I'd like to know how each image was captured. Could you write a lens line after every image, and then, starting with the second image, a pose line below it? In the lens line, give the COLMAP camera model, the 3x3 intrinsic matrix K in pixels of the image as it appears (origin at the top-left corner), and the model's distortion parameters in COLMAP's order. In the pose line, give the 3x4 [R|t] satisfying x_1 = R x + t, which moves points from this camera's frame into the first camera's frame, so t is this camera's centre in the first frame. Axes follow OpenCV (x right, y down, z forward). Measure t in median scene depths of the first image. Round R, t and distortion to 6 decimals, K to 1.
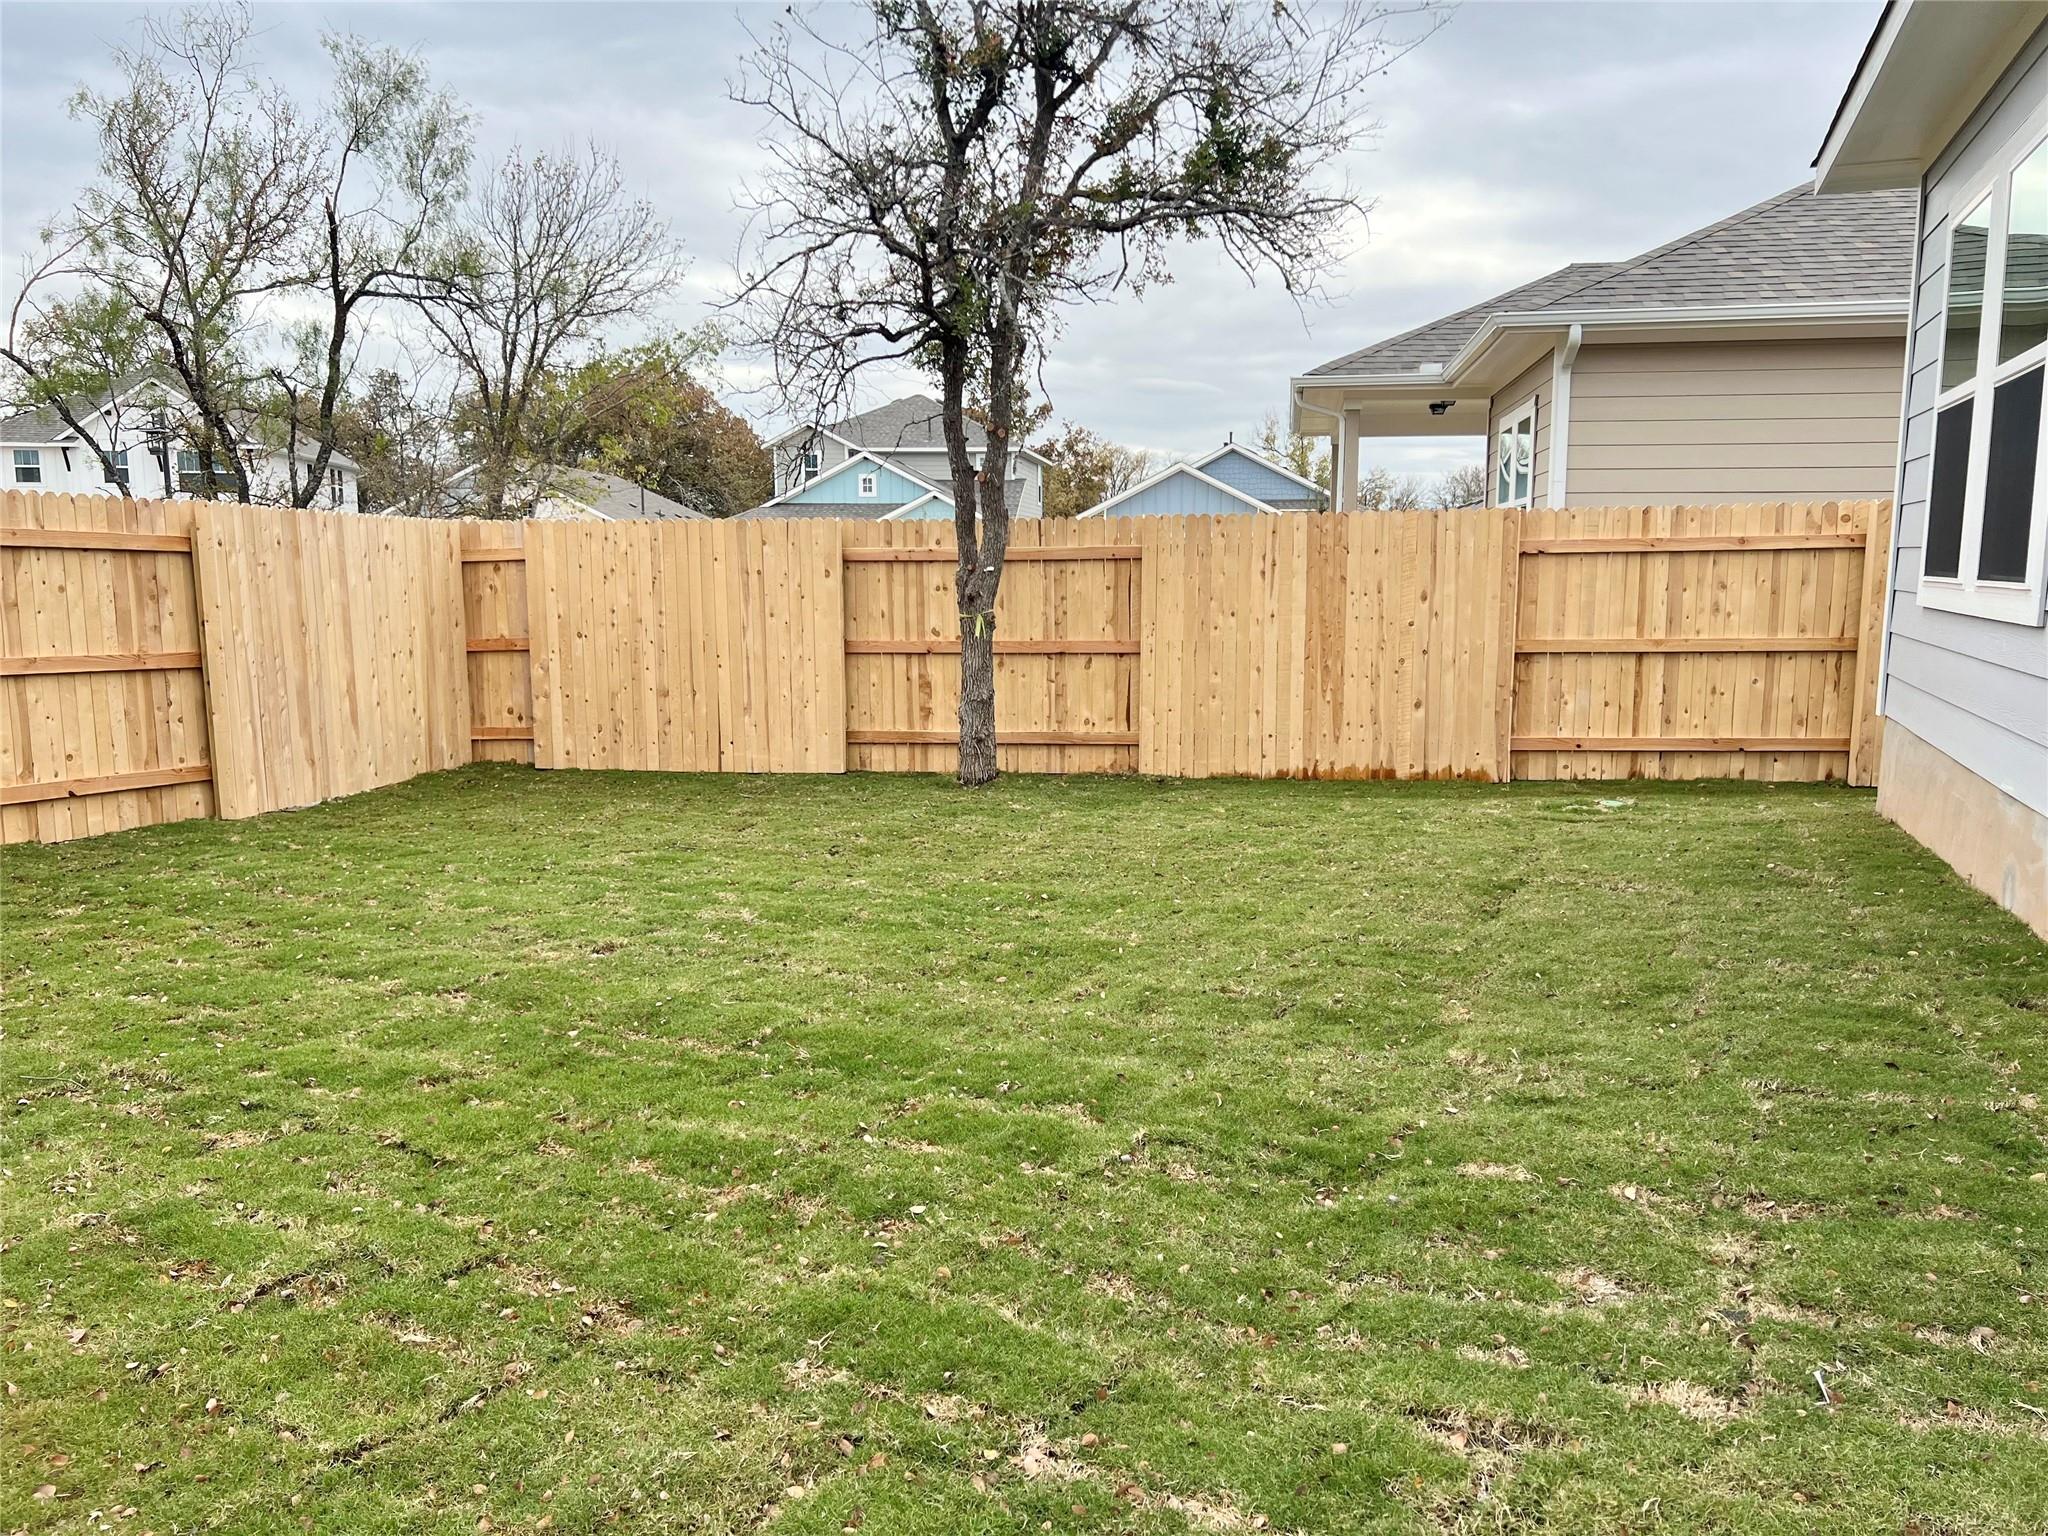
lens RADIAL K [[1526.5, 0, 1024.2], [0, 1526.5, 768.7], [0, 0, 1]] dist [0.057489, -0.058249]
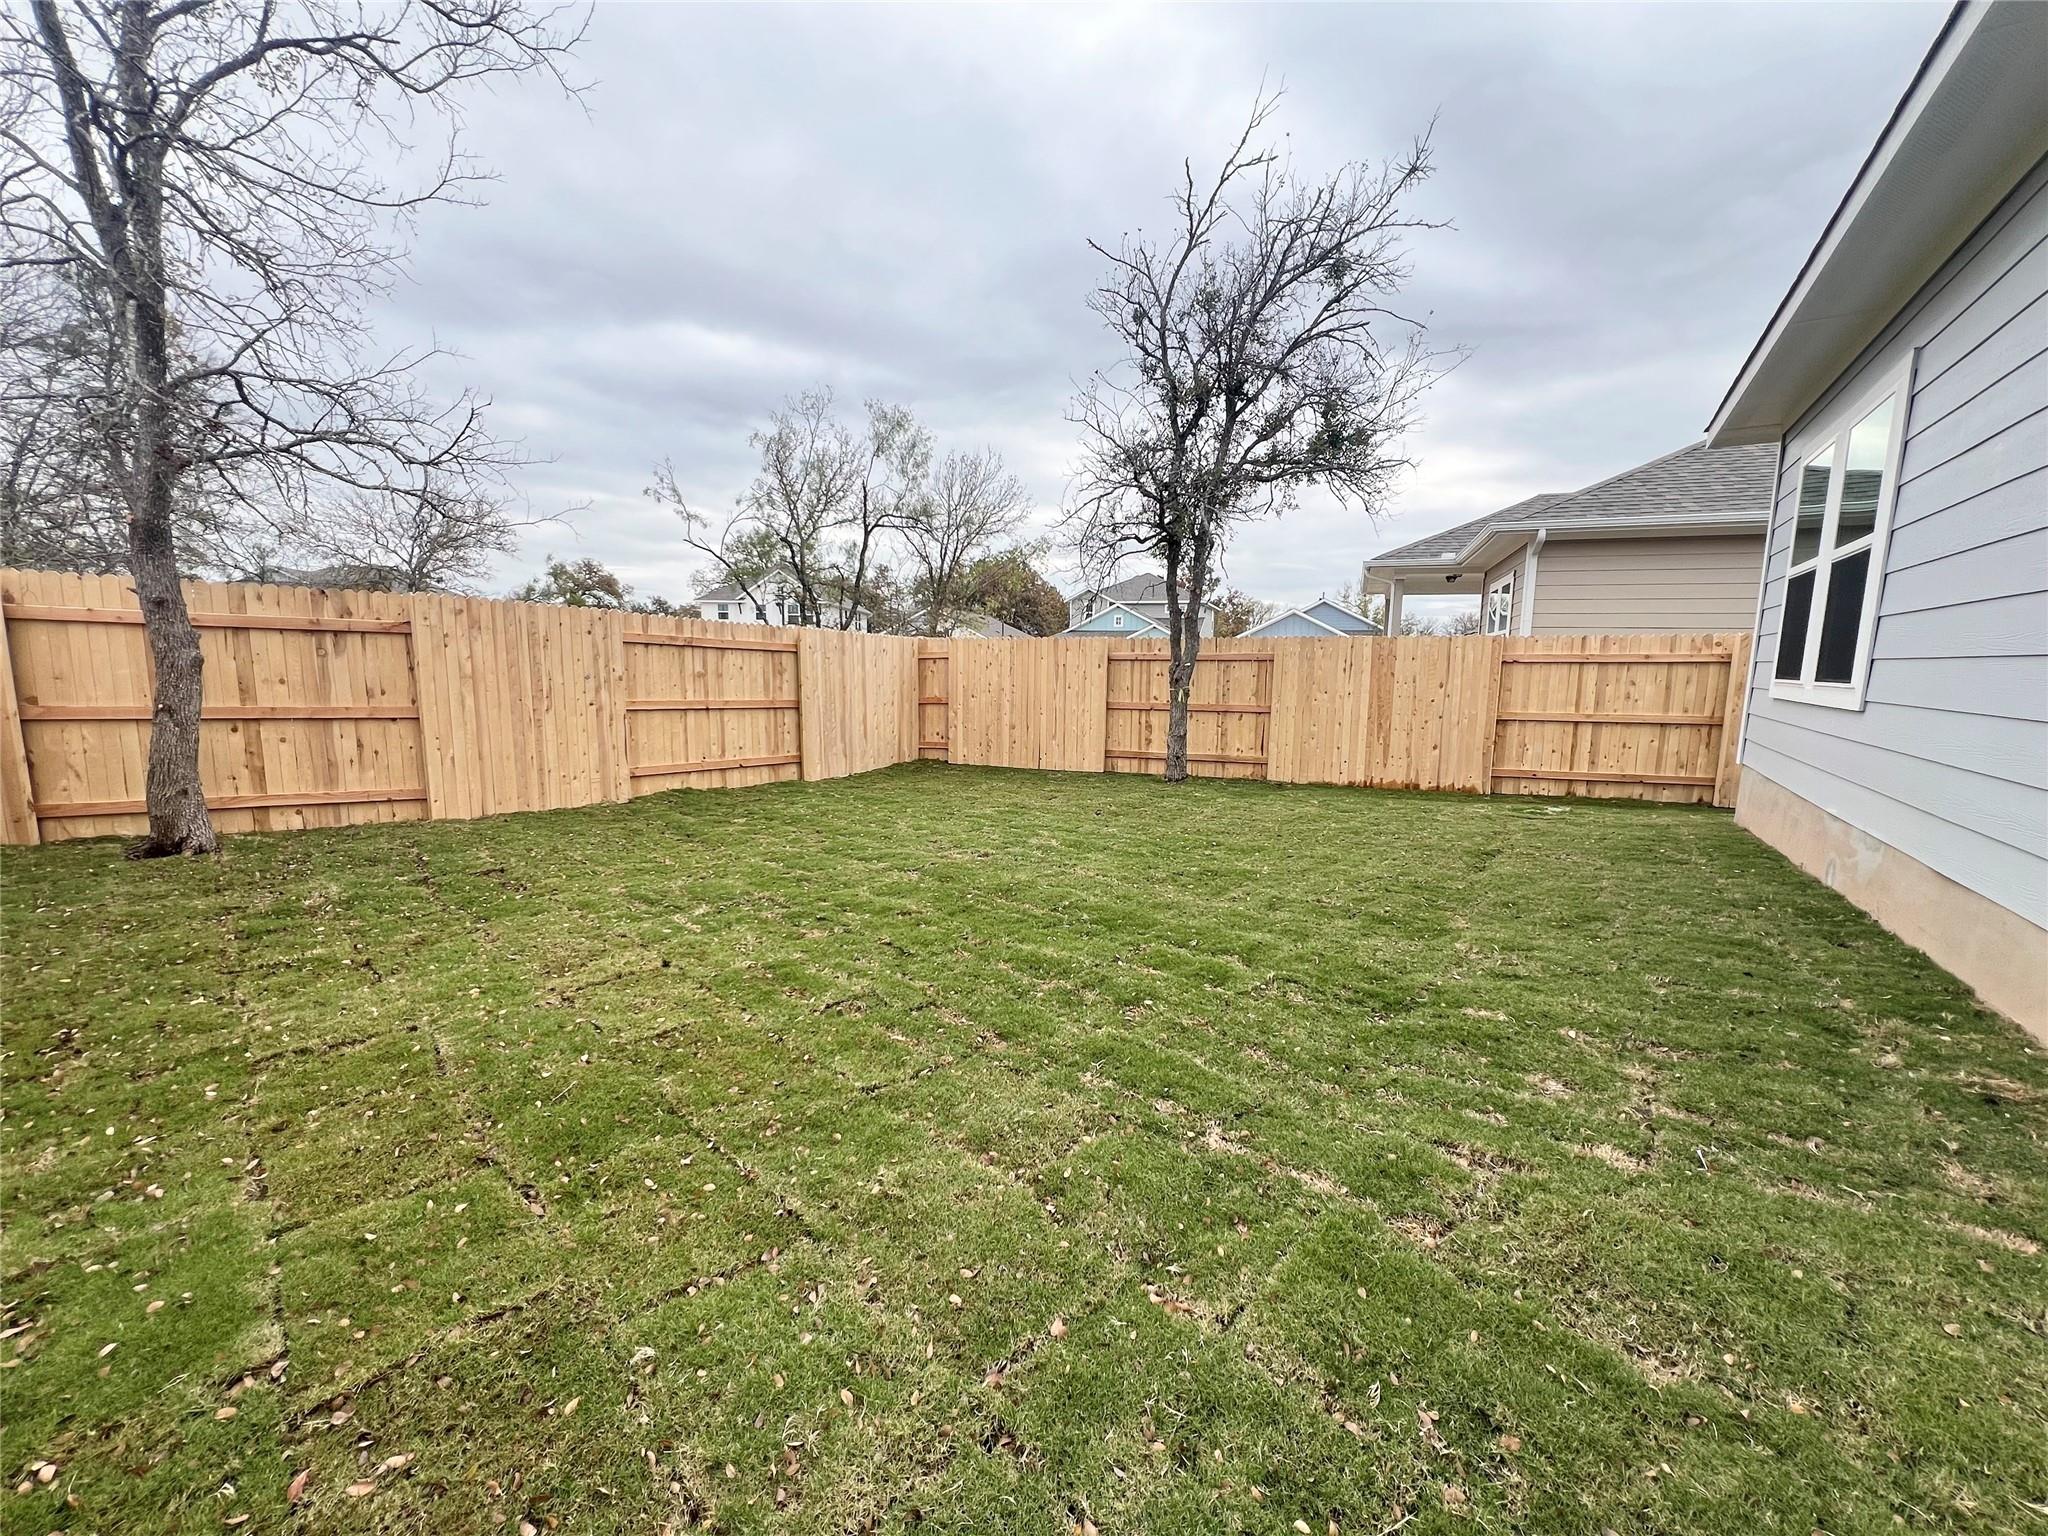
lens RADIAL K [[812.4, 0, 1021.7], [0, 812.4, 771.1], [0, 0, 1]] dist [-0.001778, -0.000379]
pose [[0.976755, 0.043112, -0.209978, -0.008367], [-0.043353, 0.999054, 0.003457, 0.002898], [0.209928, 0.005726, 0.977700, -0.001508]]
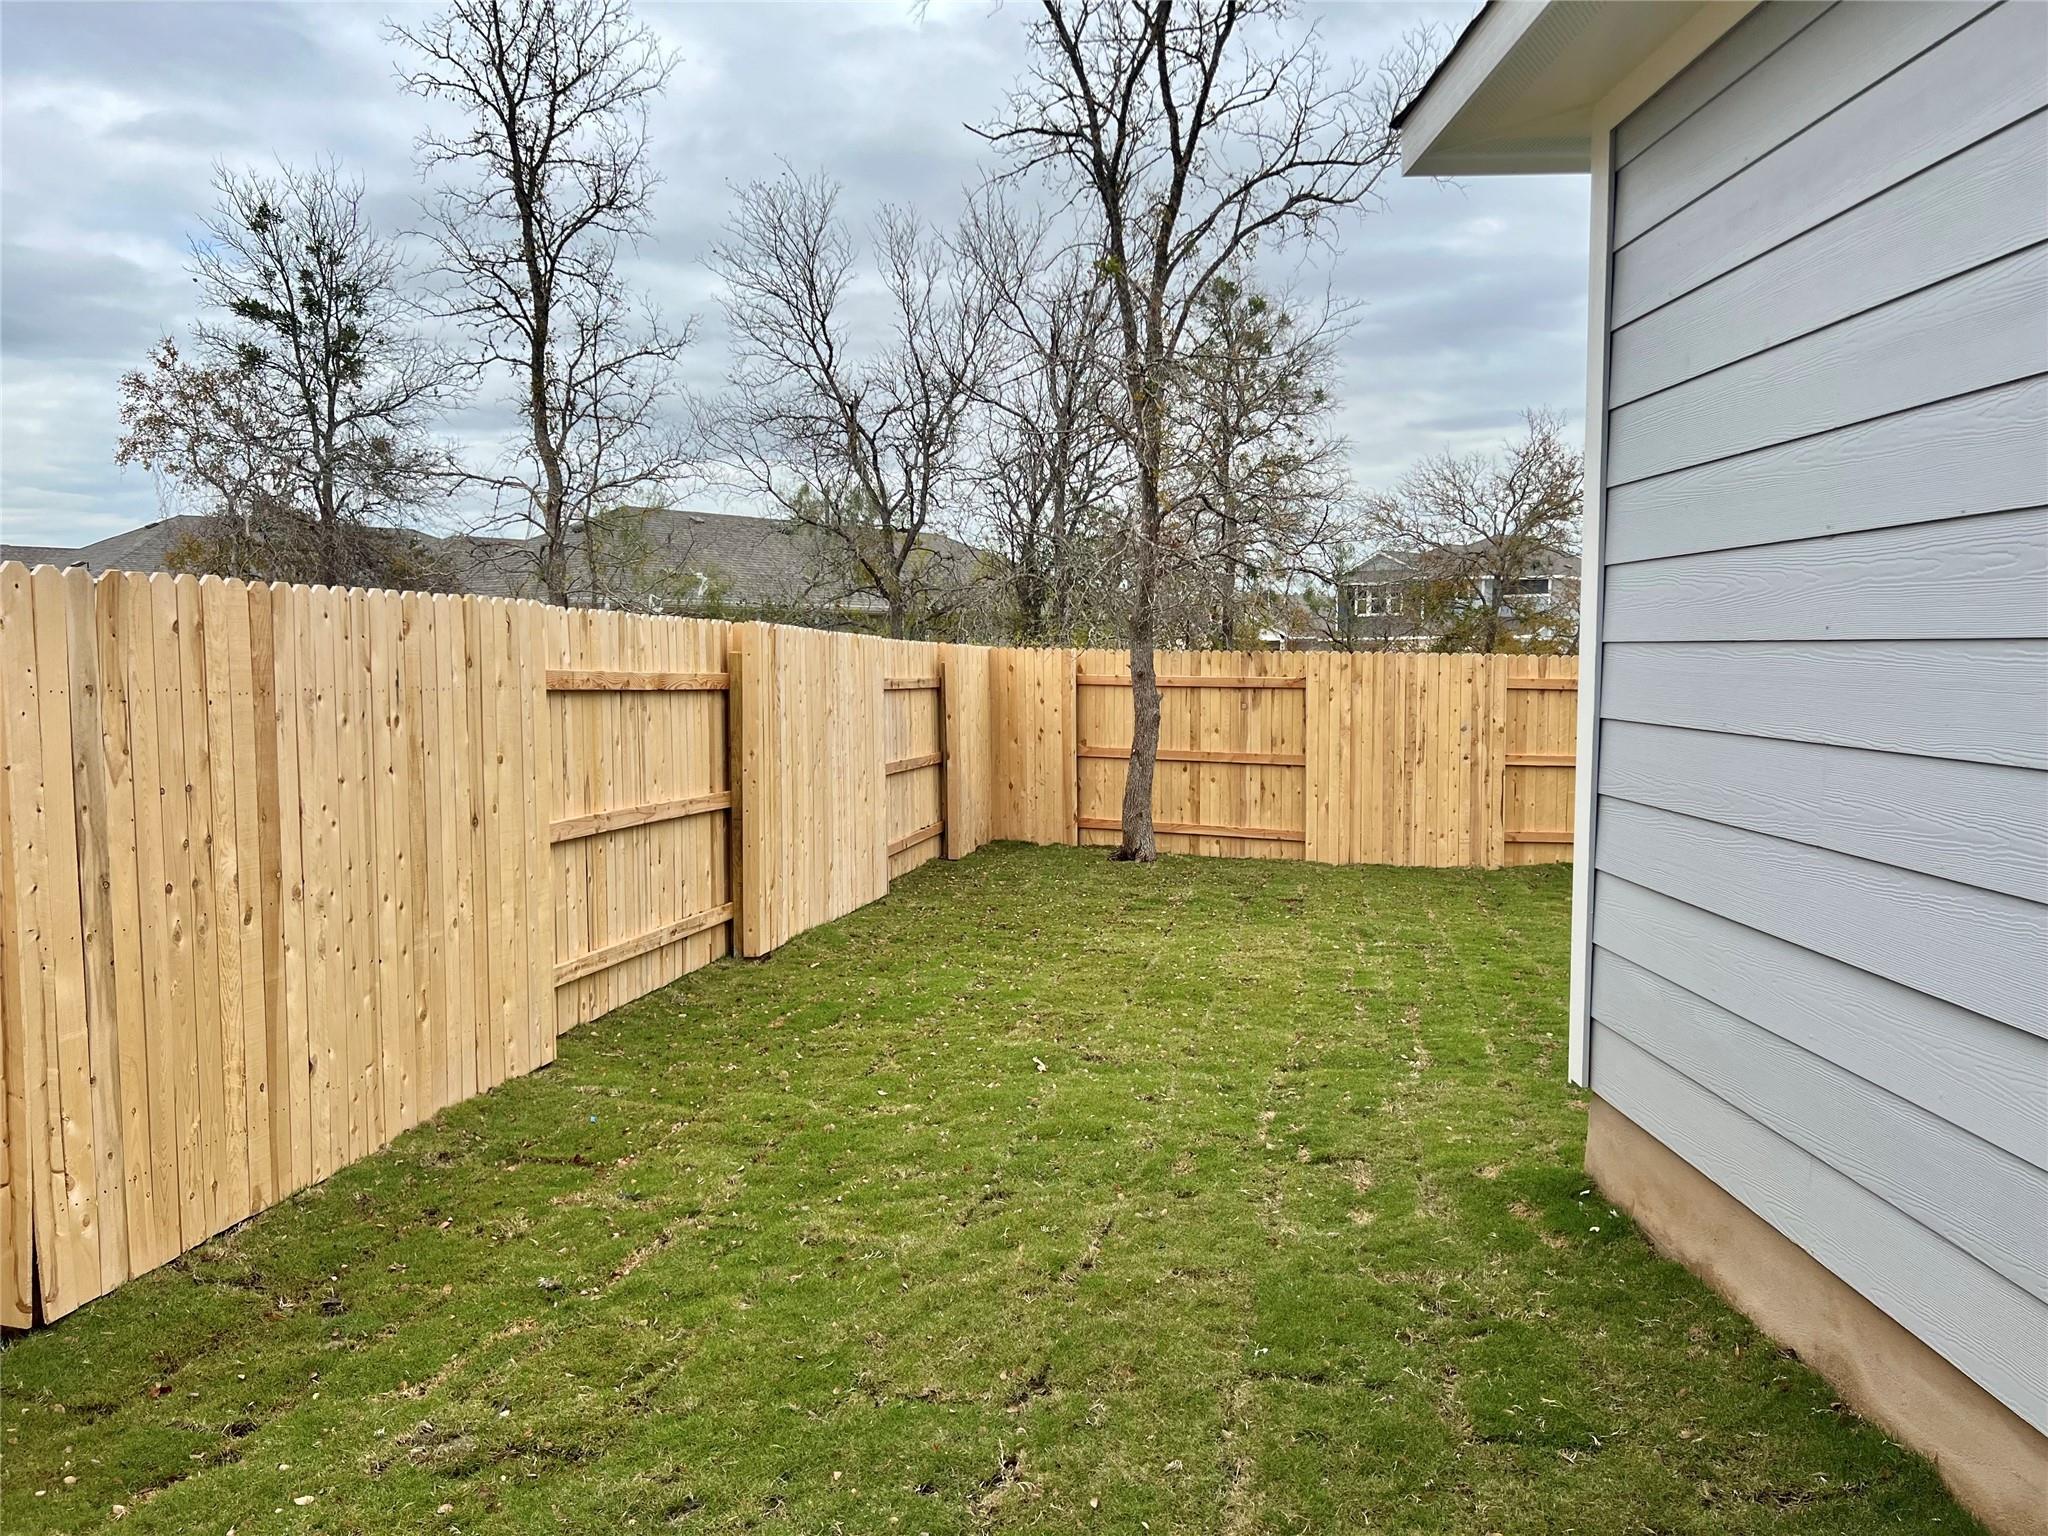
lens RADIAL K [[1526.5, 0, 1024.2], [0, 1526.5, 768.7], [0, 0, 1]] dist [0.057489, -0.058249]
pose [[0.363627, 0.067107, -0.929124, 0.557961], [-0.118786, 0.992600, 0.025203, -0.019648], [0.923940, 0.101202, 0.368908, -0.192434]]
